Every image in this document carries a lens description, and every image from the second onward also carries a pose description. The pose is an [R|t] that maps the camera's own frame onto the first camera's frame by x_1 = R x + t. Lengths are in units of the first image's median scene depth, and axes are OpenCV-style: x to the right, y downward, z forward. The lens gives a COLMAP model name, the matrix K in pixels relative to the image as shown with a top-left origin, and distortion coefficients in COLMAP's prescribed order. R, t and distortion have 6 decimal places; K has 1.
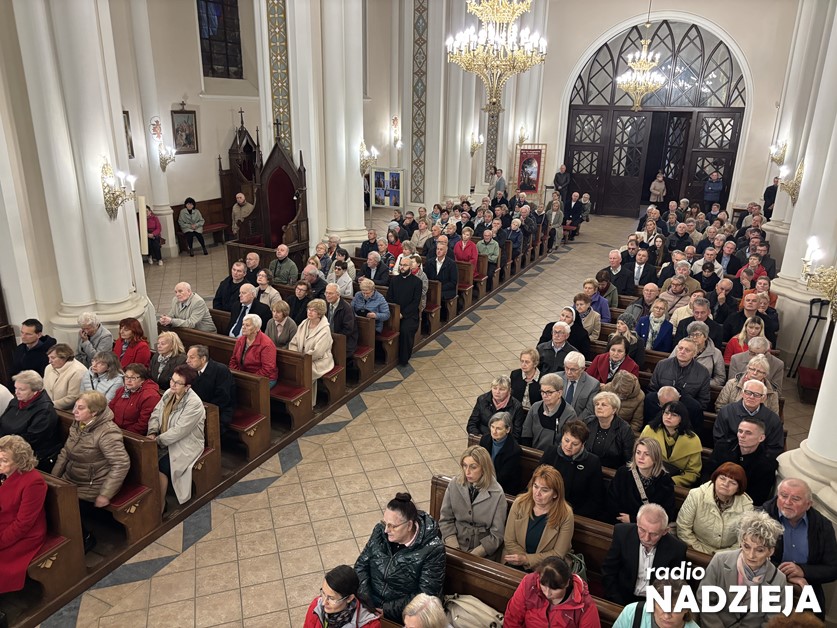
lens RADIAL K [[633.5, 0, 417.8], [0, 633.5, 313.0], [0, 0, 1]] dist [0.048234, -0.047633]
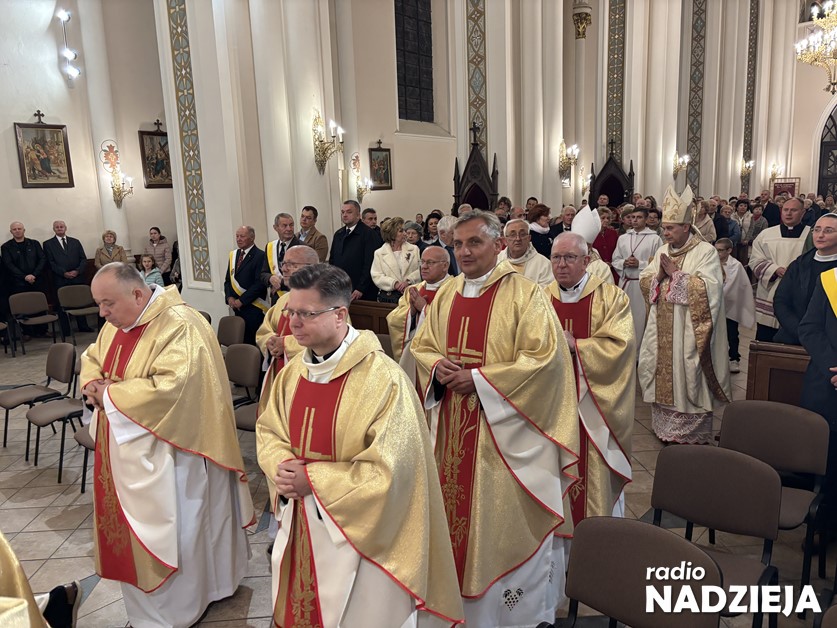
lens RADIAL K [[633.8, 0, 419.7], [0, 633.8, 316.6], [0, 0, 1]] dist [0.050059, -0.052494]
pose [[0.966257, -0.011071, -0.257342, -0.190874], [-0.027377, 0.989003, -0.145340, 0.191457], [0.256121, 0.147481, 0.955328, -0.234137]]
